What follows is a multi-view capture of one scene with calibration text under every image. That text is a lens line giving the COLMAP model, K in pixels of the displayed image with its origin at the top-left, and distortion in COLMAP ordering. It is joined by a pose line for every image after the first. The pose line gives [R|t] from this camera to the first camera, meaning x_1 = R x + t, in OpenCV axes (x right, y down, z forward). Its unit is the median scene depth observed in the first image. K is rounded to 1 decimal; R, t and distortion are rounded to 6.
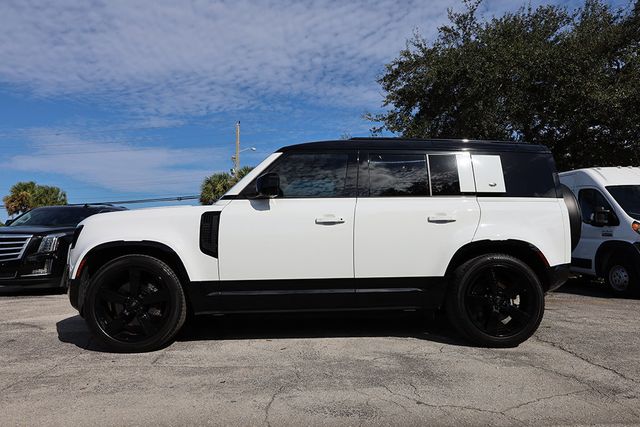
lens RADIAL K [[436.8, 0, 320.0], [0, 436.8, 213.5], [0, 0, 1]] dist [0.002708, 0.000672]
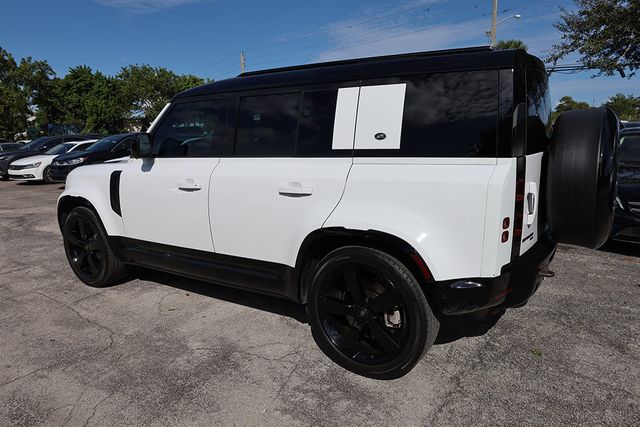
lens RADIAL K [[436.8, 0, 320.0], [0, 436.8, 213.5], [0, 0, 1]] dist [0.002708, 0.000672]
pose [[0.803736, 0.093247, -0.587634, 0.701942], [0.066587, 0.967342, 0.244573, -0.118073], [0.591249, -0.235701, 0.771278, 0.440194]]
